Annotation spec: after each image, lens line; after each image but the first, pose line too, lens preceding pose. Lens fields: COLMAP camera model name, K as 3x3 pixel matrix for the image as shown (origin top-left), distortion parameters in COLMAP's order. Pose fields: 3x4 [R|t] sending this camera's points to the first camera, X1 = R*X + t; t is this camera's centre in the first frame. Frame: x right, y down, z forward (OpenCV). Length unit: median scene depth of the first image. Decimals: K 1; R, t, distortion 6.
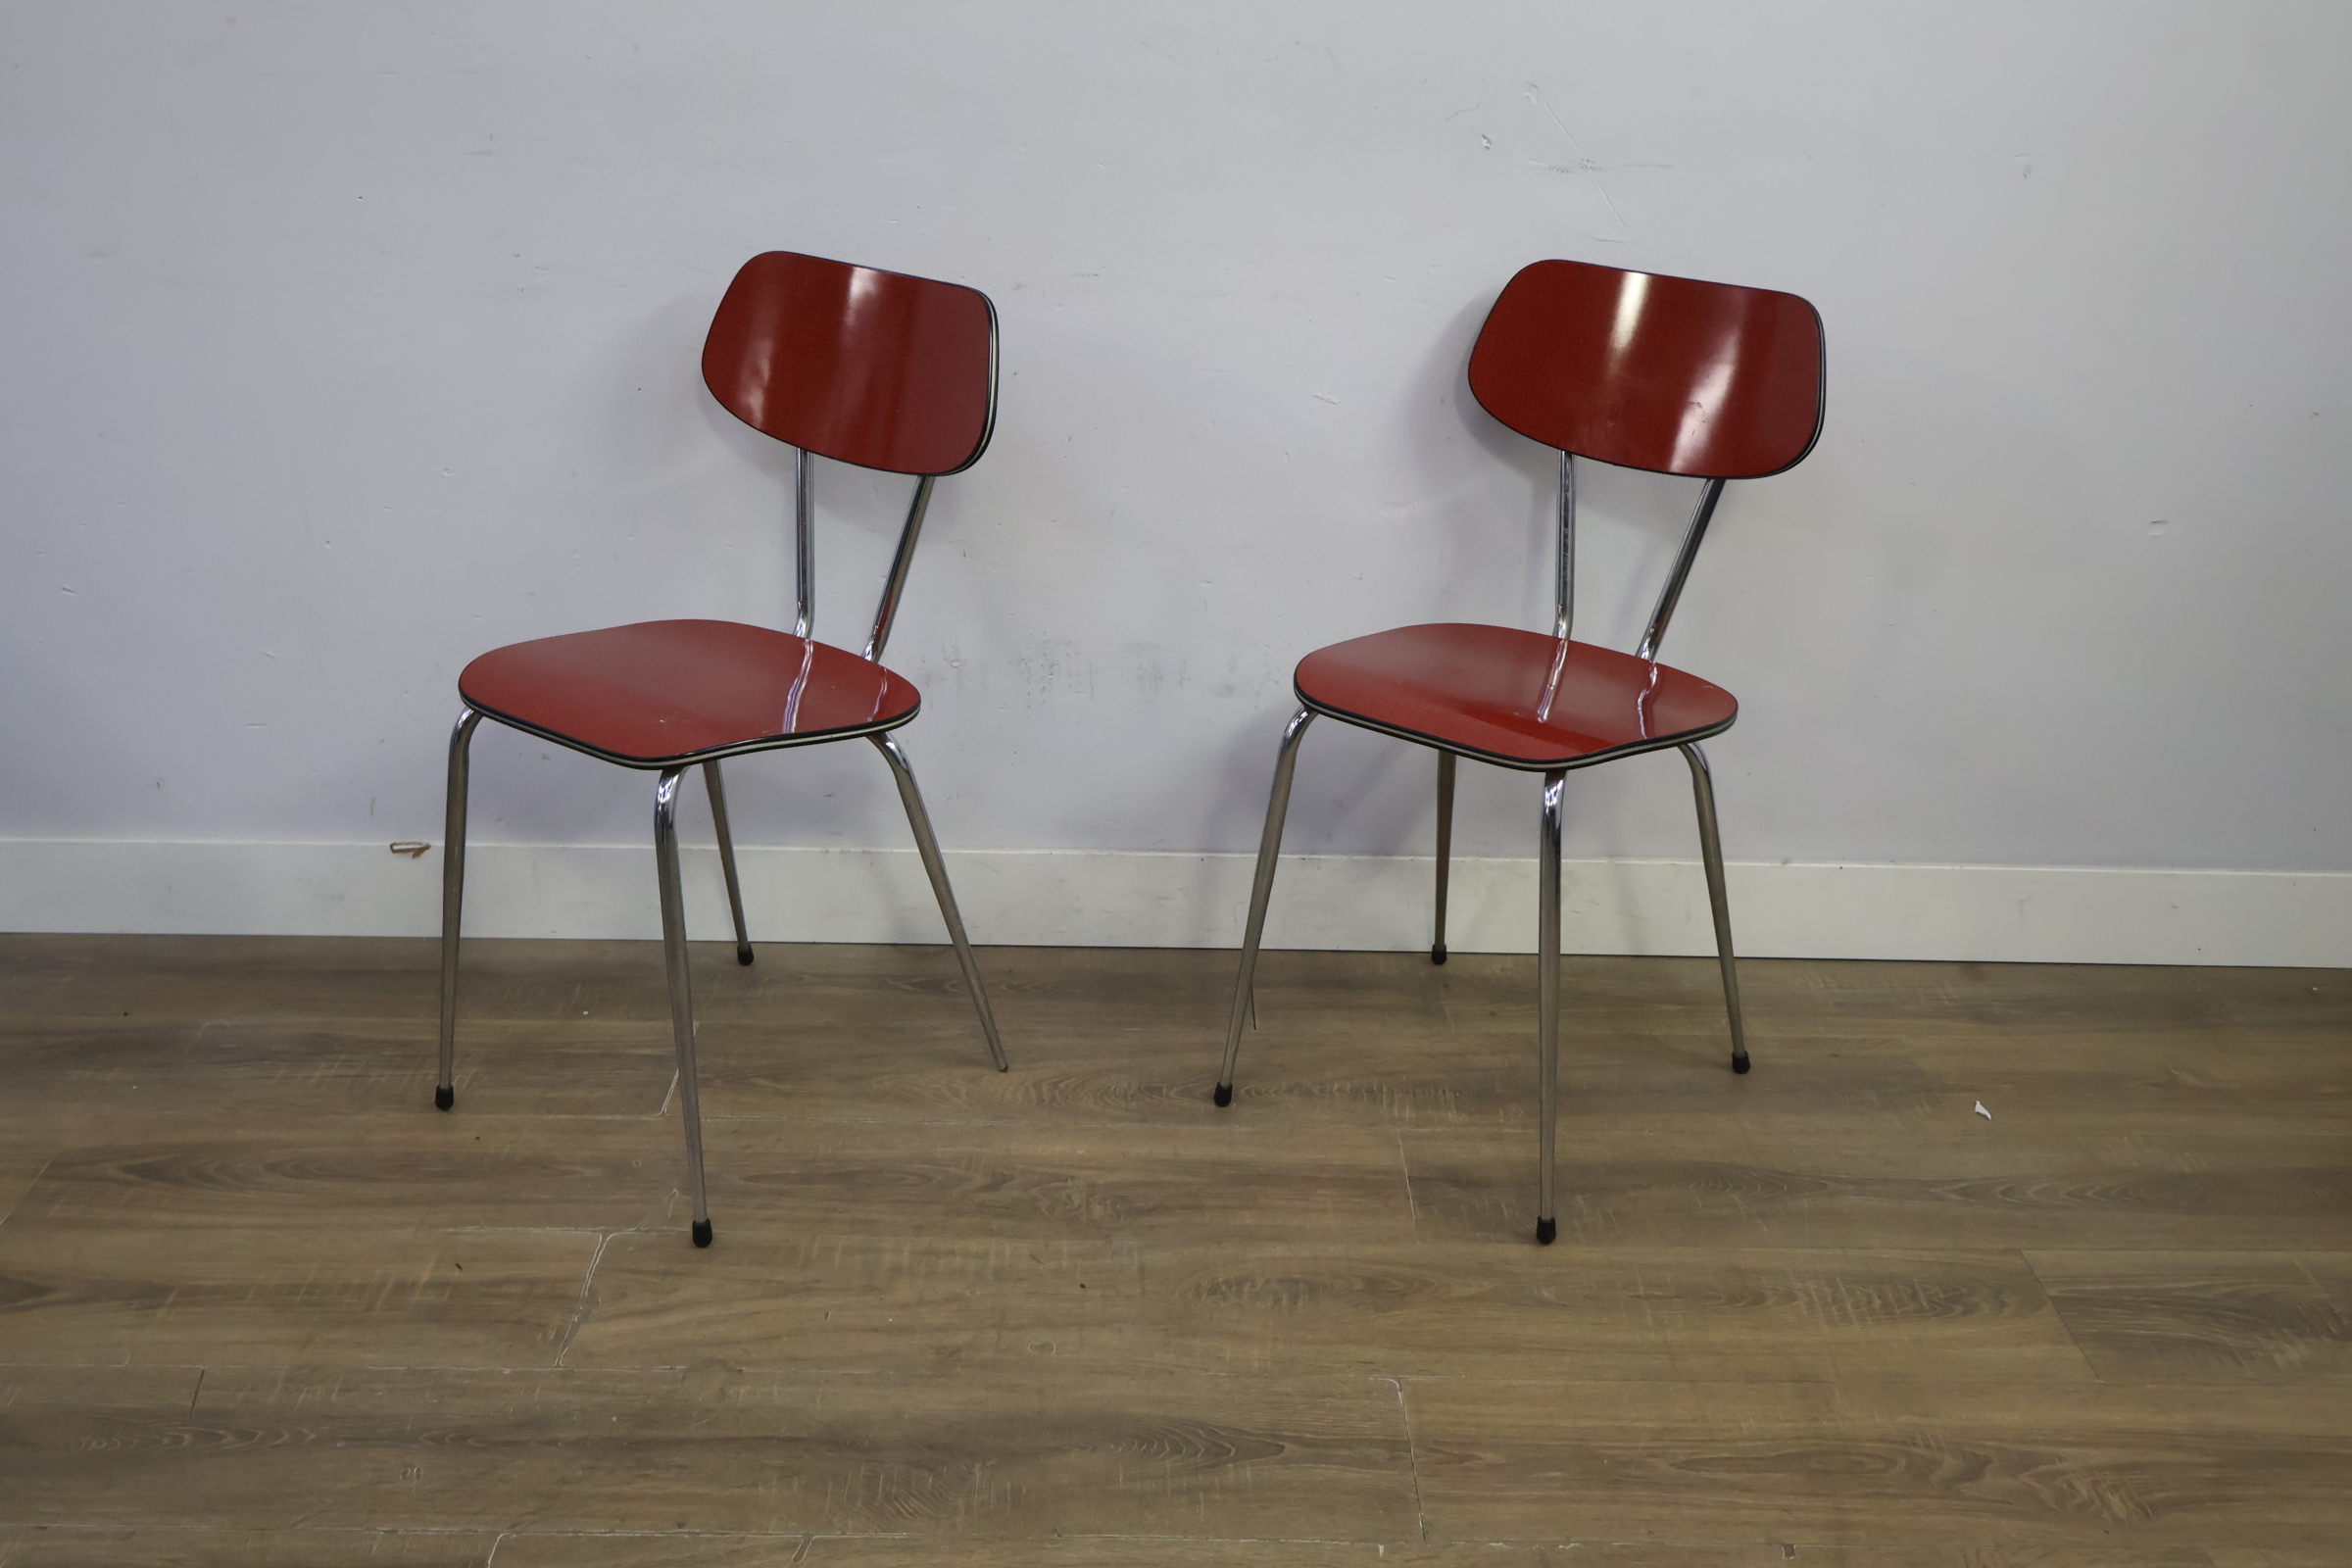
lens RADIAL K [[2247.6, 0, 1169.0], [0, 2247.6, 790.5], [0, 0, 1]] dist [-0.001842, 0.000000]
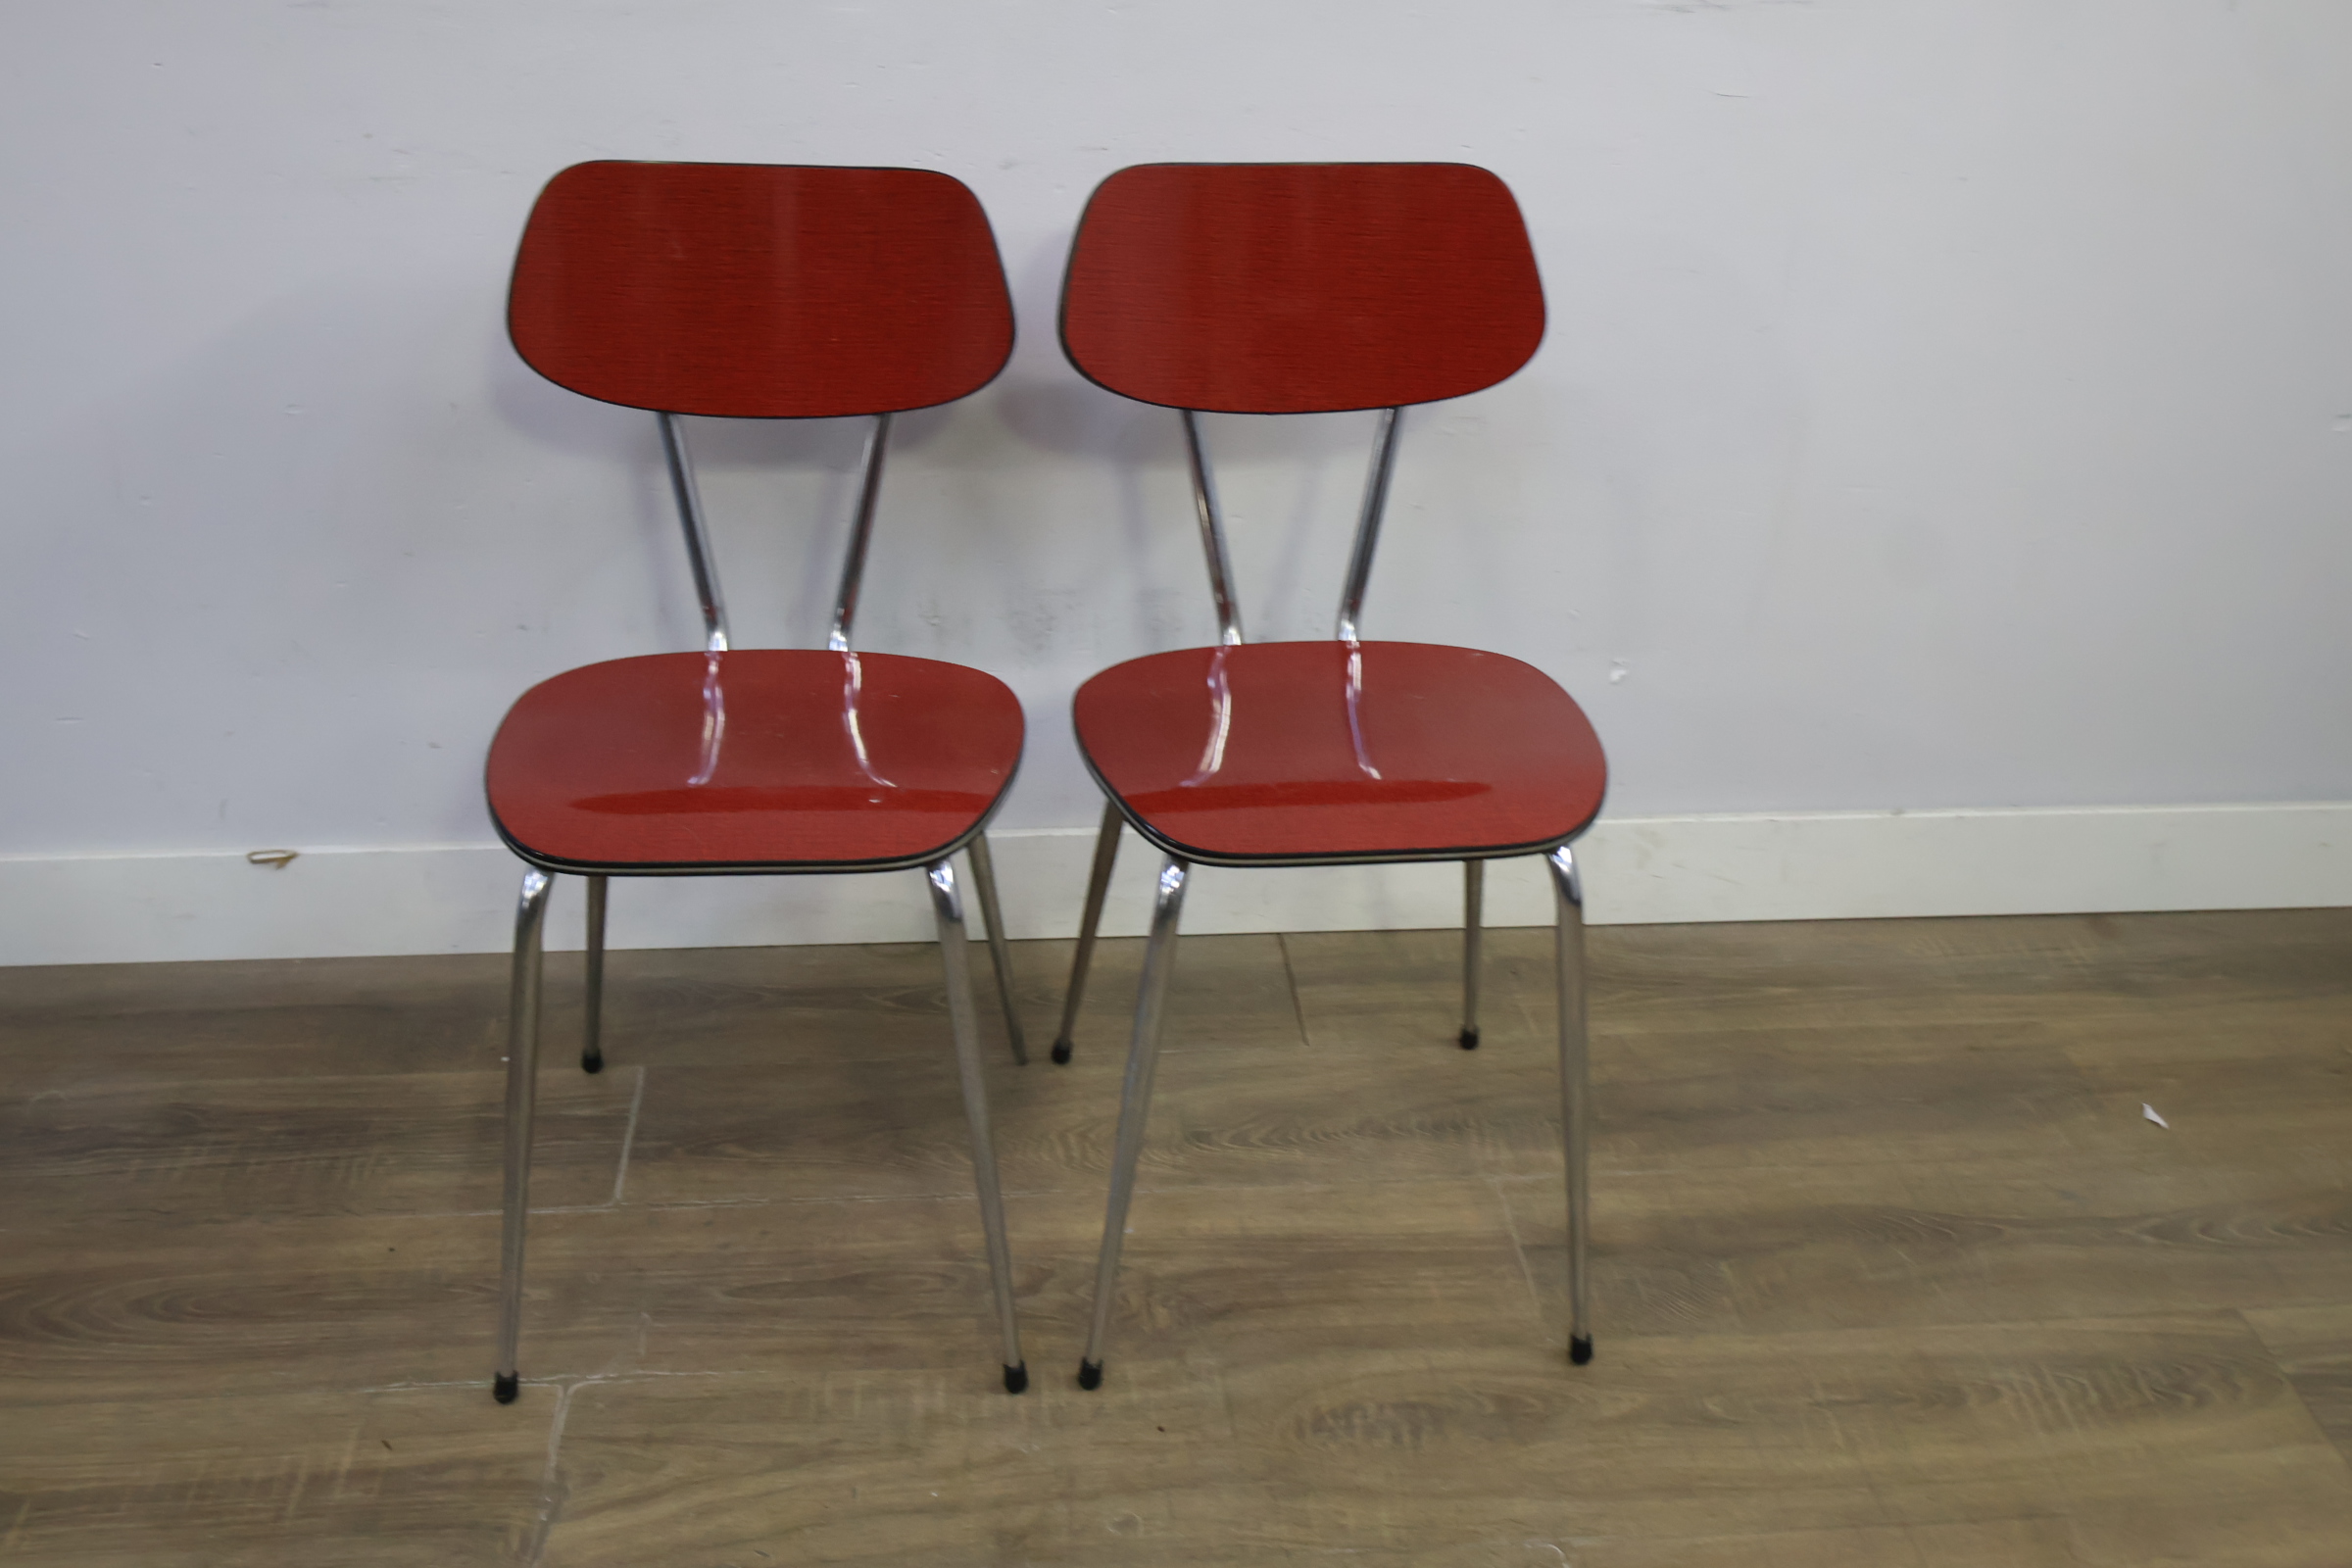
lens RADIAL K [[2247.6, 0, 1160.1], [0, 2247.6, 772.6], [0, 0, 1]] dist [-0.001842, 0.000000]
pose [[0.997102, -0.034578, 0.067766, -0.085384], [0.027321, 0.994073, 0.105228, -0.104468], [-0.071002, -0.103072, 0.992137, 0.204353]]
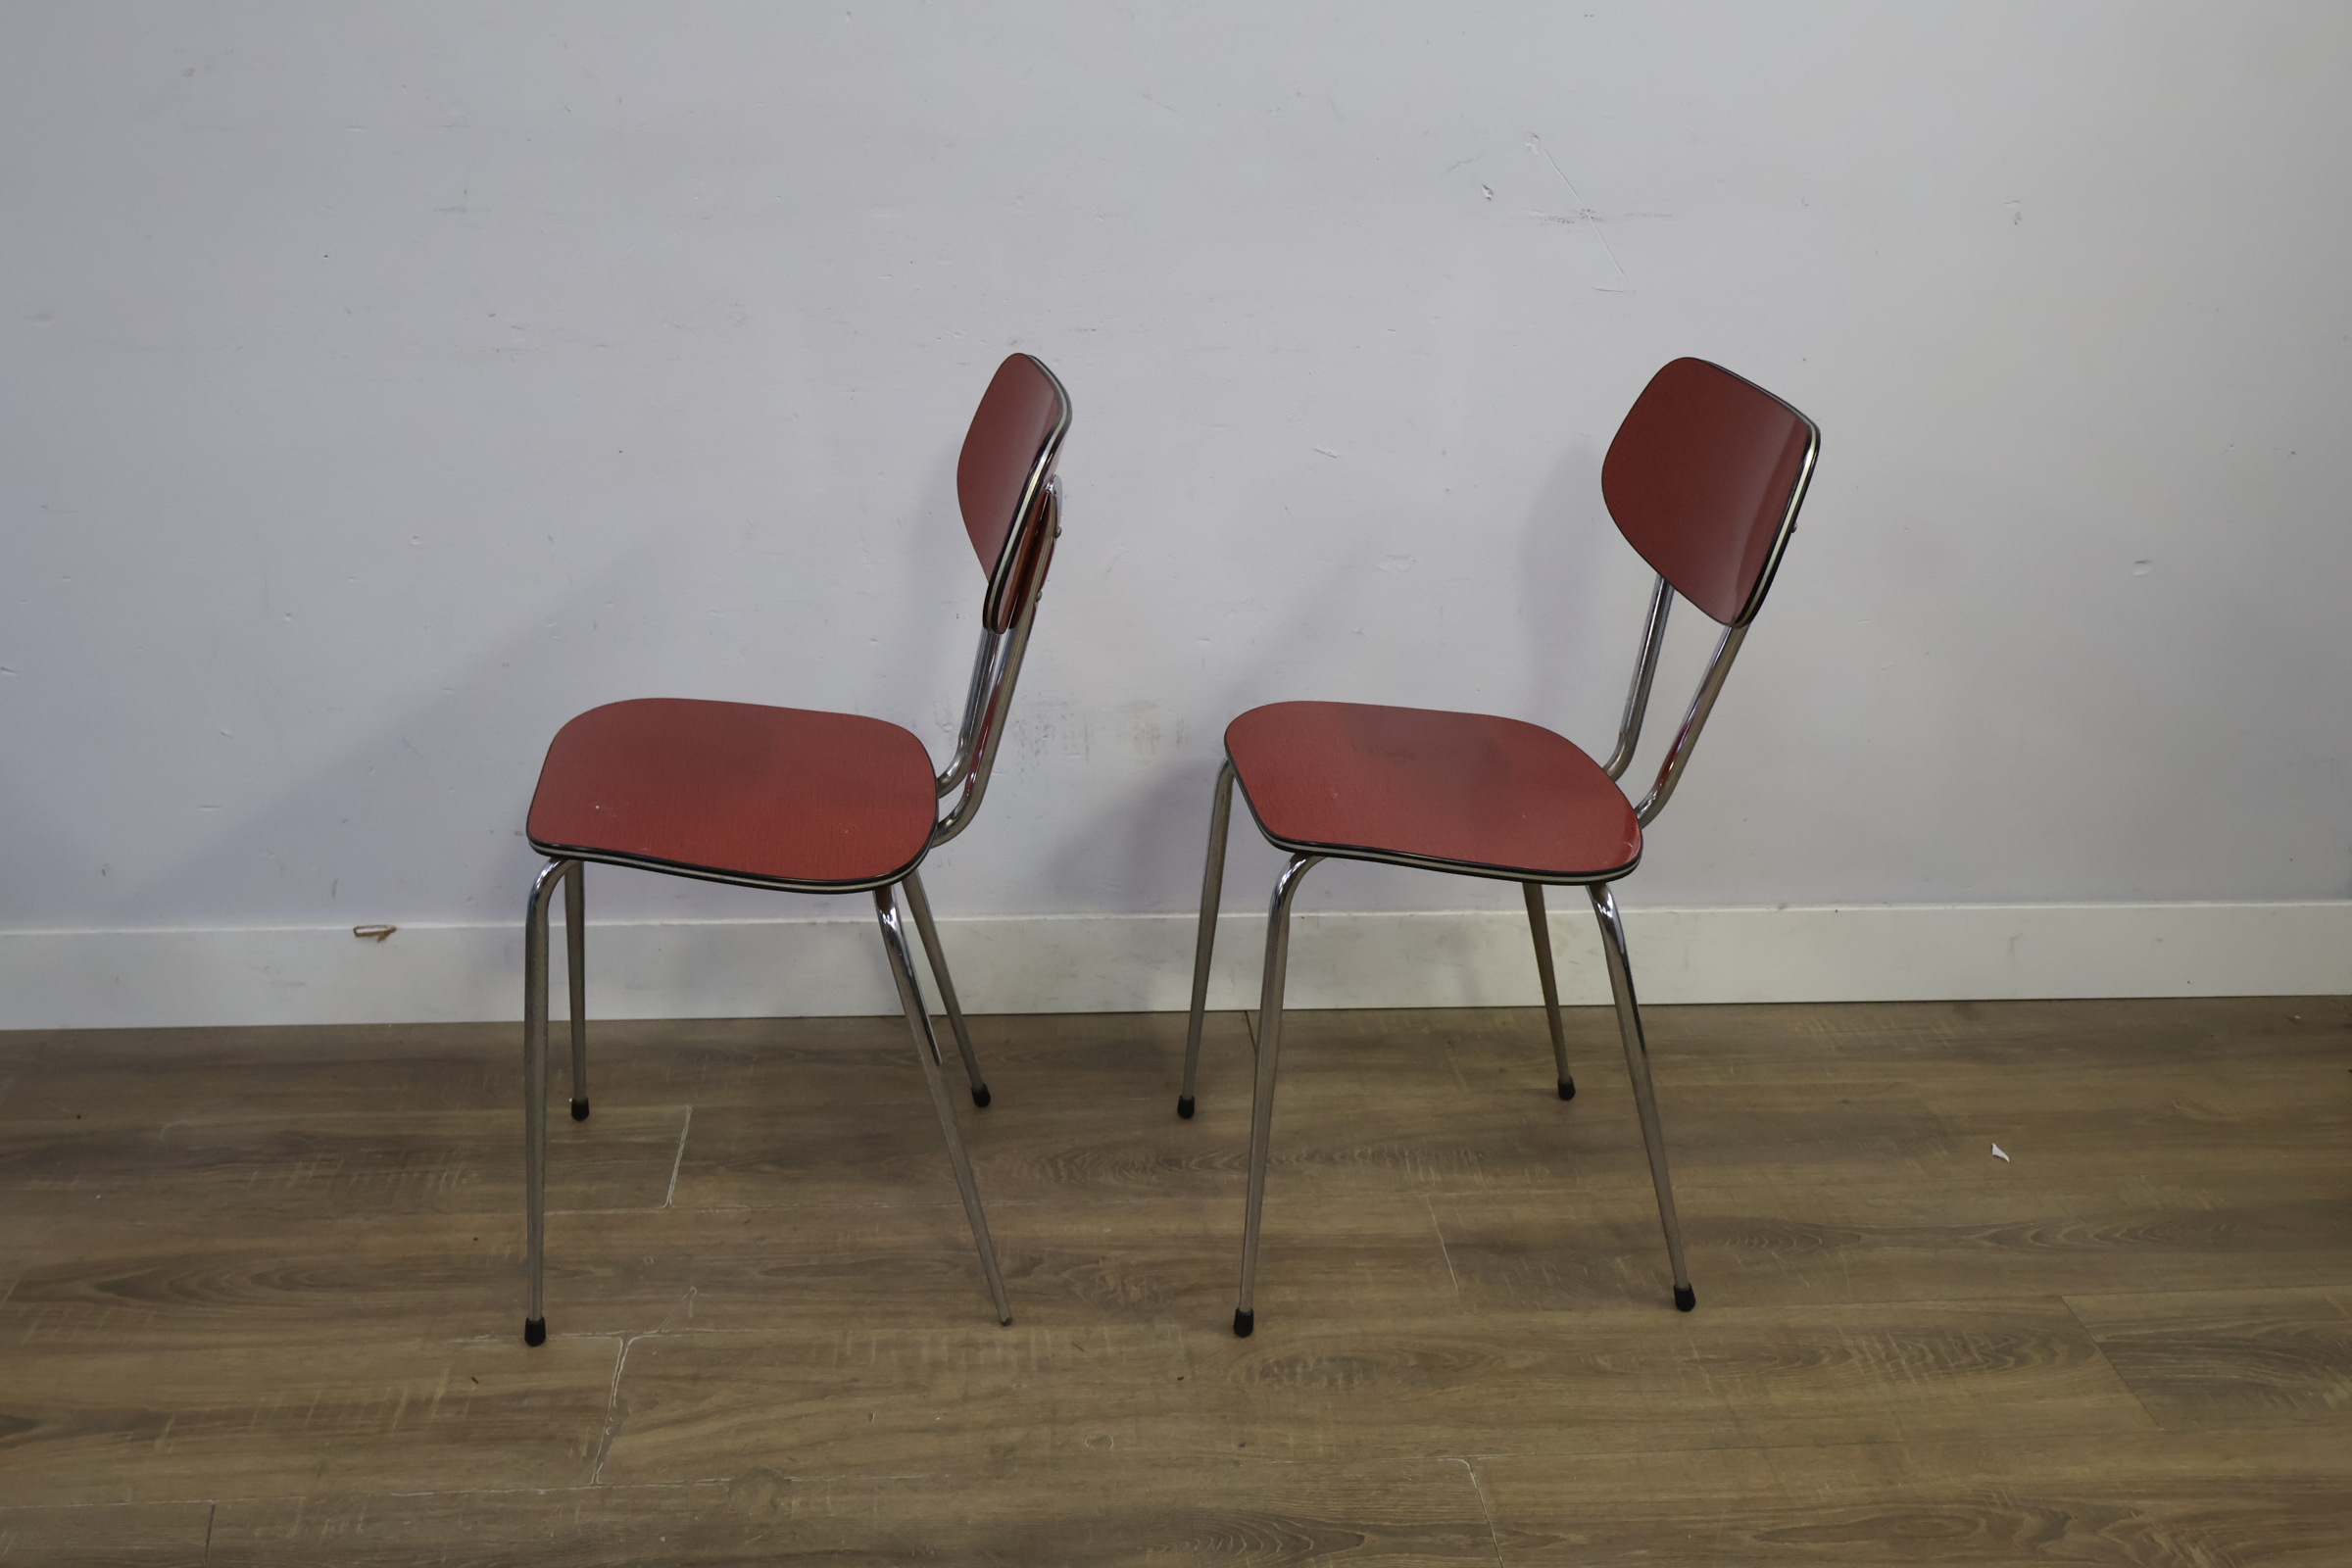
lens RADIAL K [[2247.6, 0, 1164.7], [0, 2247.6, 784.8], [0, 0, 1]] dist [-0.001842, 0.000000]
pose [[0.997369, -0.023304, 0.068649, -0.083779], [0.024309, 0.999609, -0.013844, -0.019294], [-0.068300, 0.015476, 0.997545, 0.028241]]
